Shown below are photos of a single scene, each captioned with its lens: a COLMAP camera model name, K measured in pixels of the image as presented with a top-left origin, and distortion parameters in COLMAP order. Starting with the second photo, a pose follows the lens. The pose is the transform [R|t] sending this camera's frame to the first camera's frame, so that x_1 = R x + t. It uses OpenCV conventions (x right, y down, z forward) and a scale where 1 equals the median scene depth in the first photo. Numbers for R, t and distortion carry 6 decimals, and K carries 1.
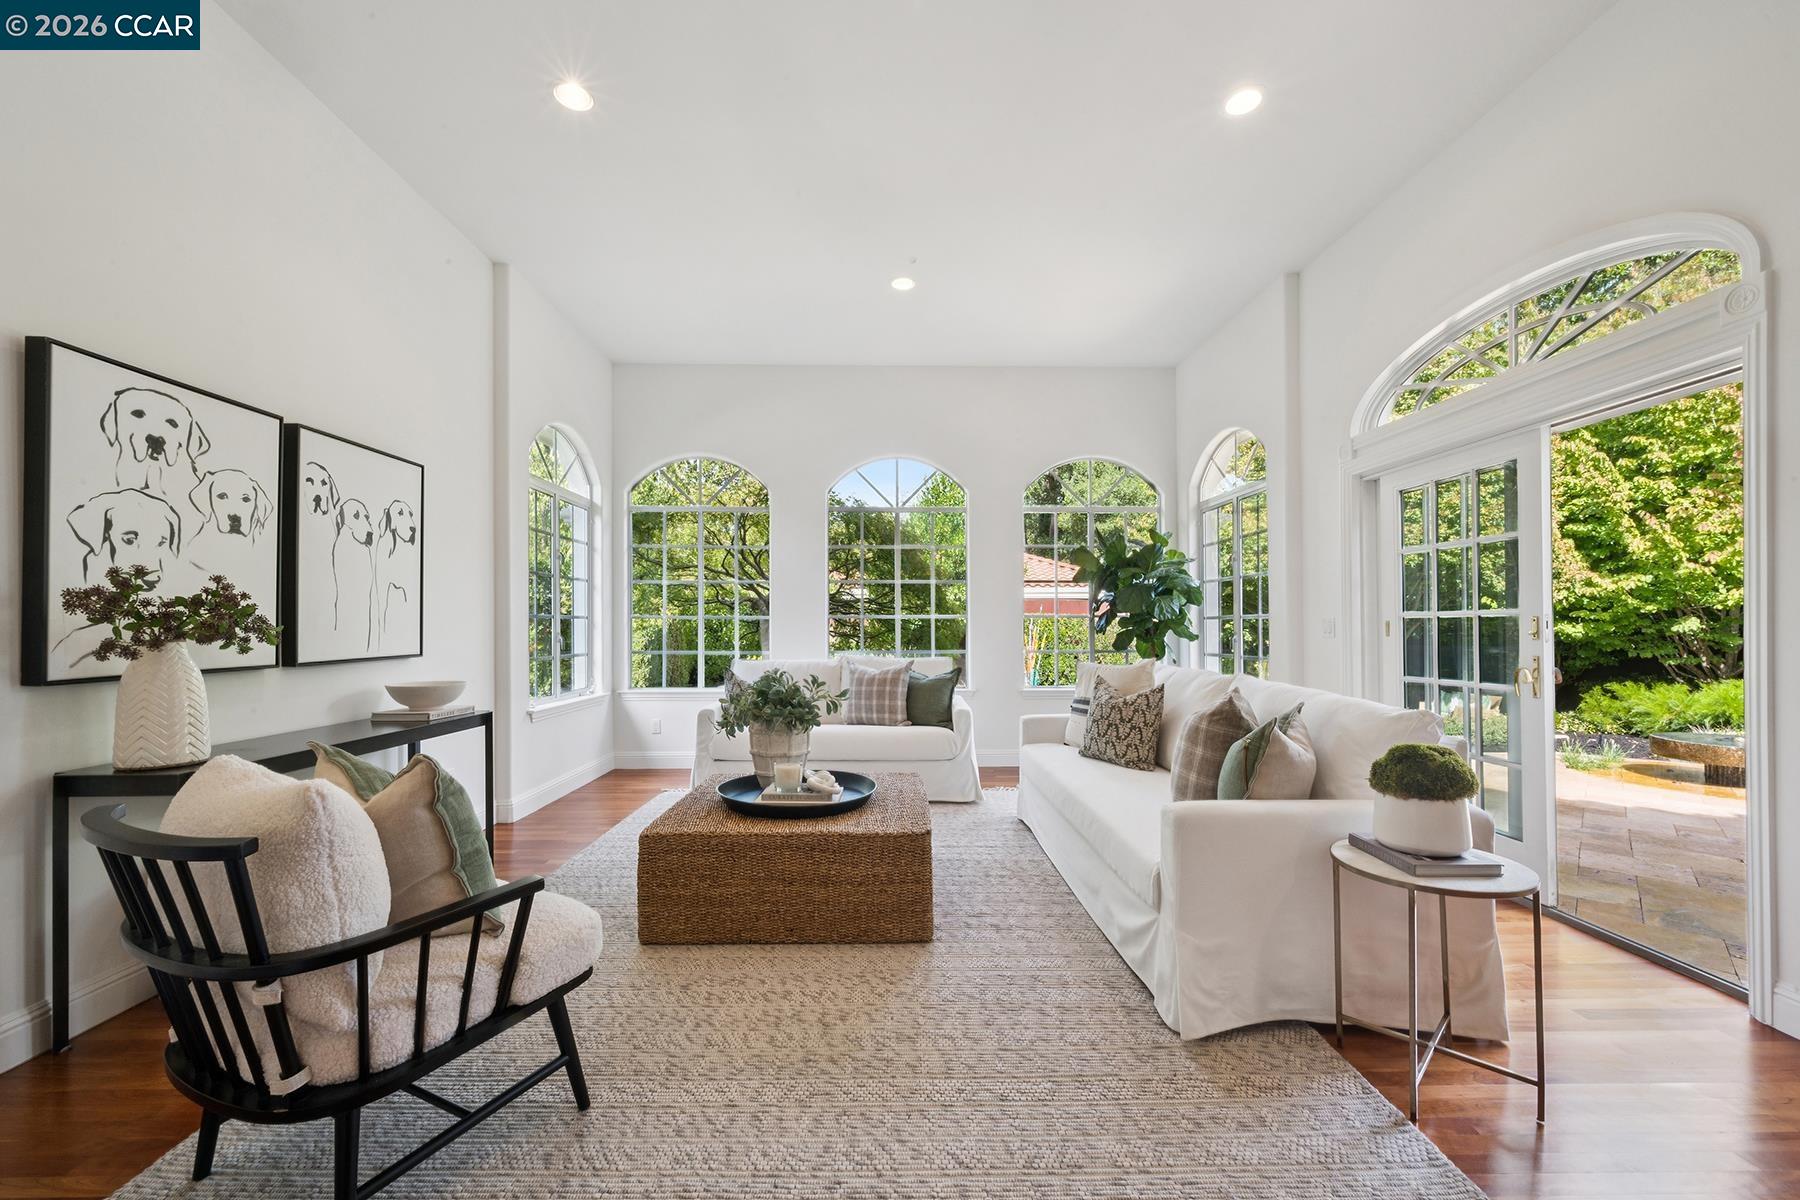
lens RADIAL K [[722.8, 0, 898.7], [0, 722.8, 619.5], [0, 0, 1]] dist [0.000464, -0.000091]
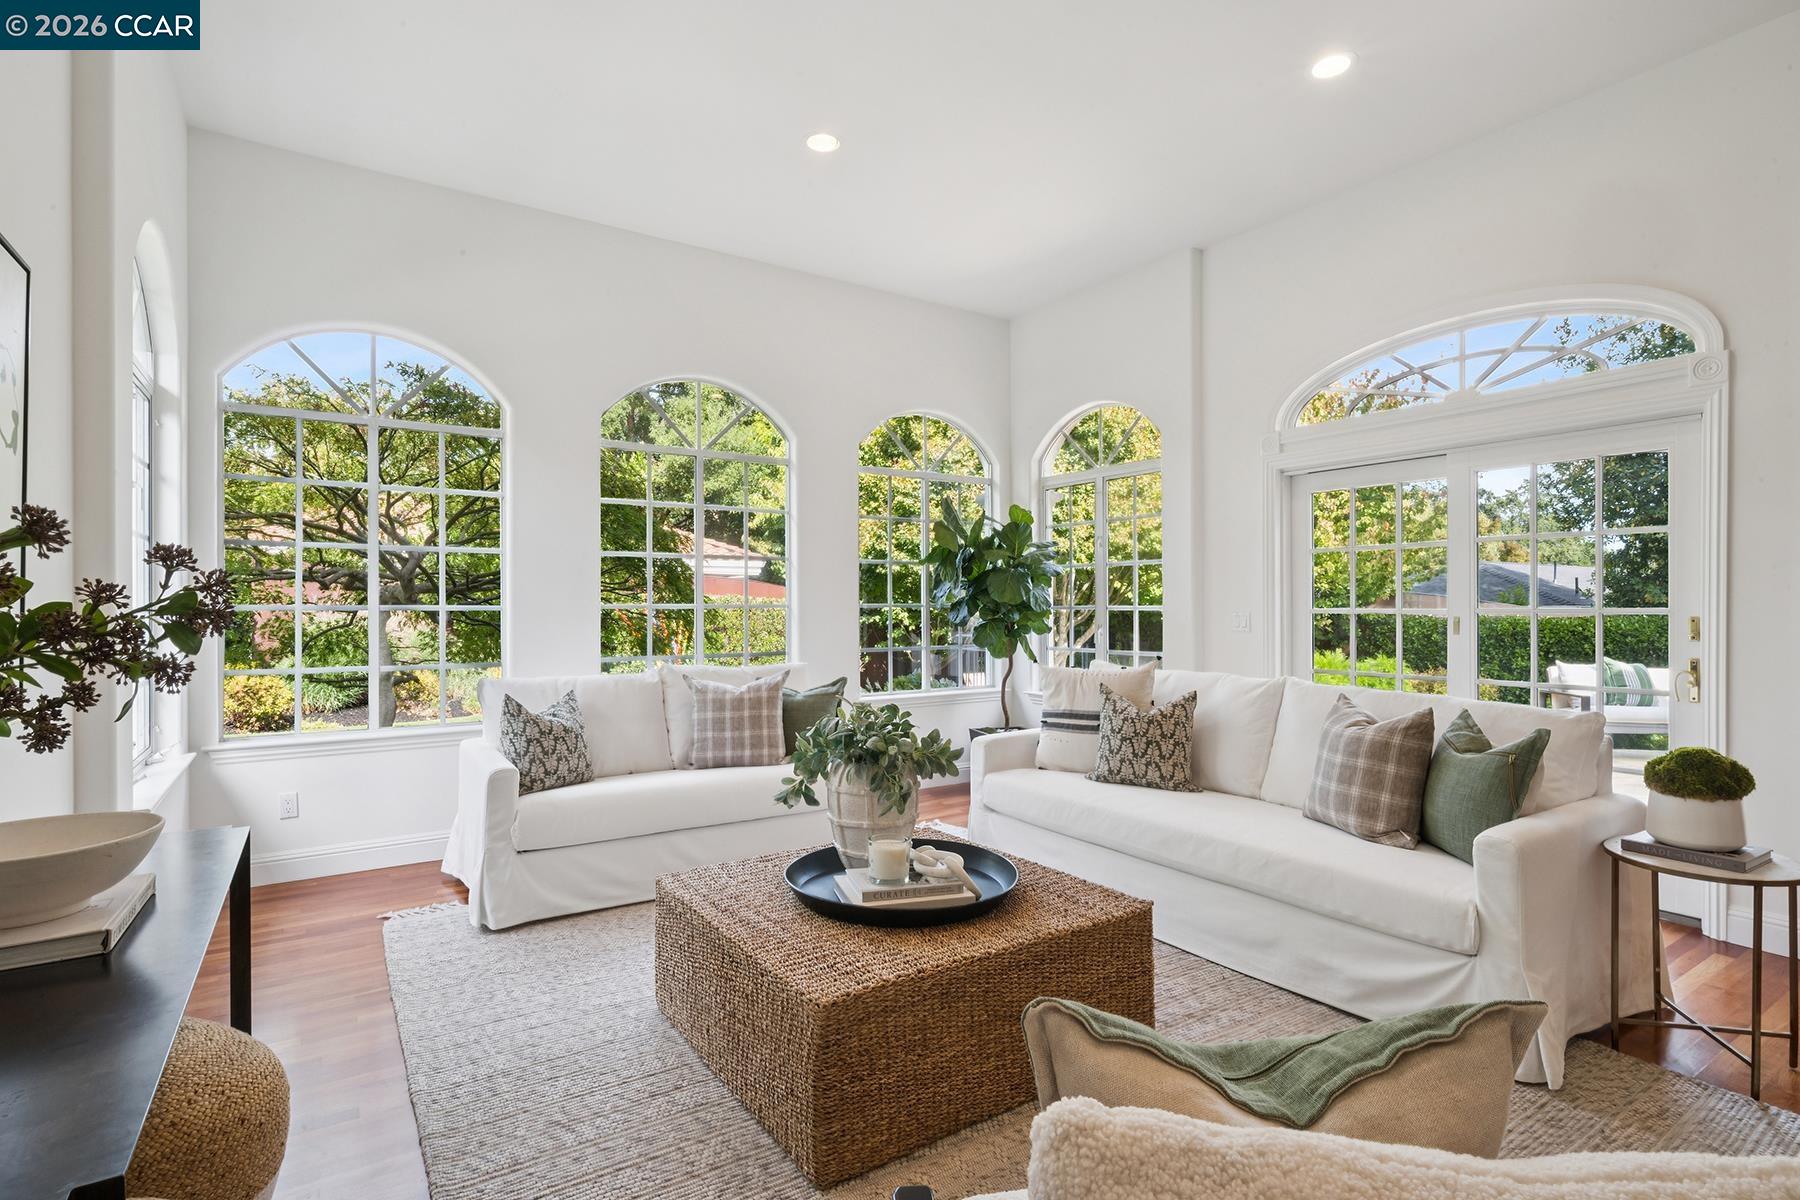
lens RADIAL K [[888.4, 0, 900.0], [0, 888.4, 600.0], [0, 0, 1]] dist [0.003610, -0.000256]
pose [[0.838213, 0.002827, 0.545336, -0.523743], [-0.005171, 0.999983, 0.002765, -0.023044], [-0.545319, -0.005137, 0.838213, 0.287290]]
